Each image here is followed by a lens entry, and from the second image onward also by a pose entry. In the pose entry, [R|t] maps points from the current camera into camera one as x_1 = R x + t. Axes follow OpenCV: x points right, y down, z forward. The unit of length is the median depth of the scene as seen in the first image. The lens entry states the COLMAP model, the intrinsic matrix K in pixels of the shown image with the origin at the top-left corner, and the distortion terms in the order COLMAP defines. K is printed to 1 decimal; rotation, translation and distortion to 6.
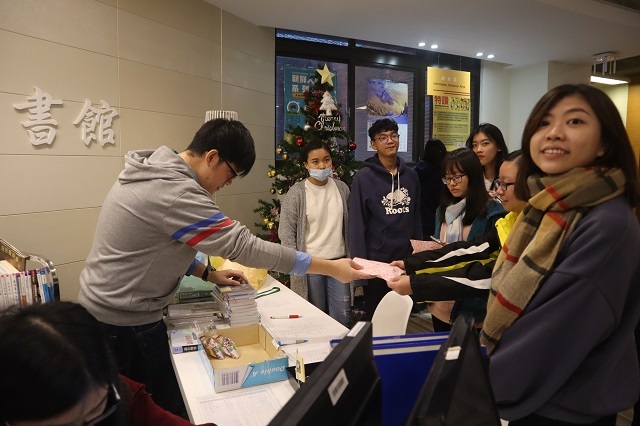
lens RADIAL K [[446.2, 0, 321.1], [0, 446.2, 210.2], [0, 0, 1]] dist [-0.105602, 0.062936]
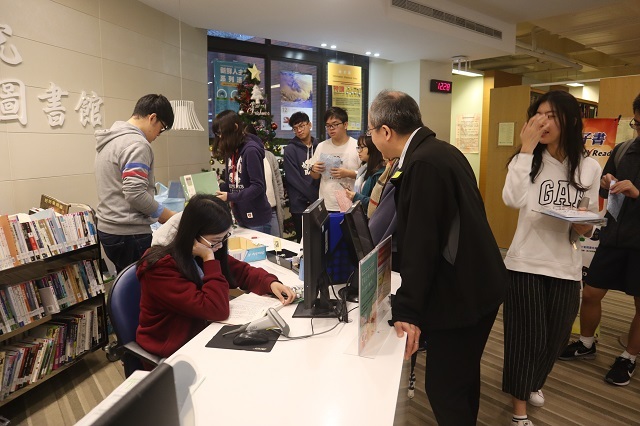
lens RADIAL K [[446.2, 0, 321.6], [0, 446.2, 207.7], [0, 0, 1]] dist [-0.105602, 0.062936]
pose [[0.973173, -0.033555, 0.227613, -0.107152], [0.023198, 0.998577, 0.048027, 0.037393], [-0.228900, -0.041458, 0.972567, -0.335062]]
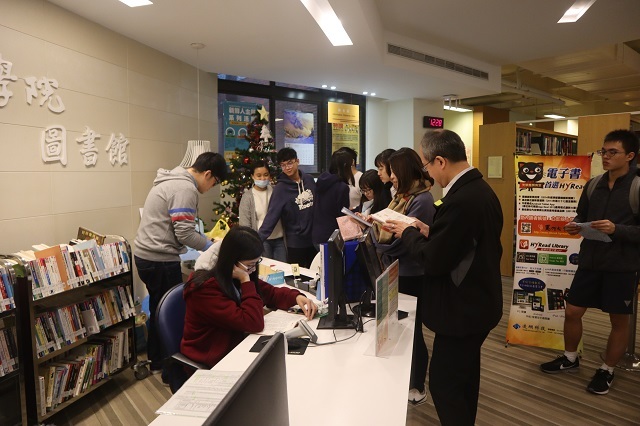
lens RADIAL K [[446.2, 0, 322.3], [0, 446.2, 210.1], [0, 0, 1]] dist [-0.105602, 0.062936]
pose [[0.969309, -0.026246, 0.244441, -0.162680], [0.030419, 0.999449, -0.013312, 0.031663], [-0.243957, 0.020339, 0.969573, -0.429944]]
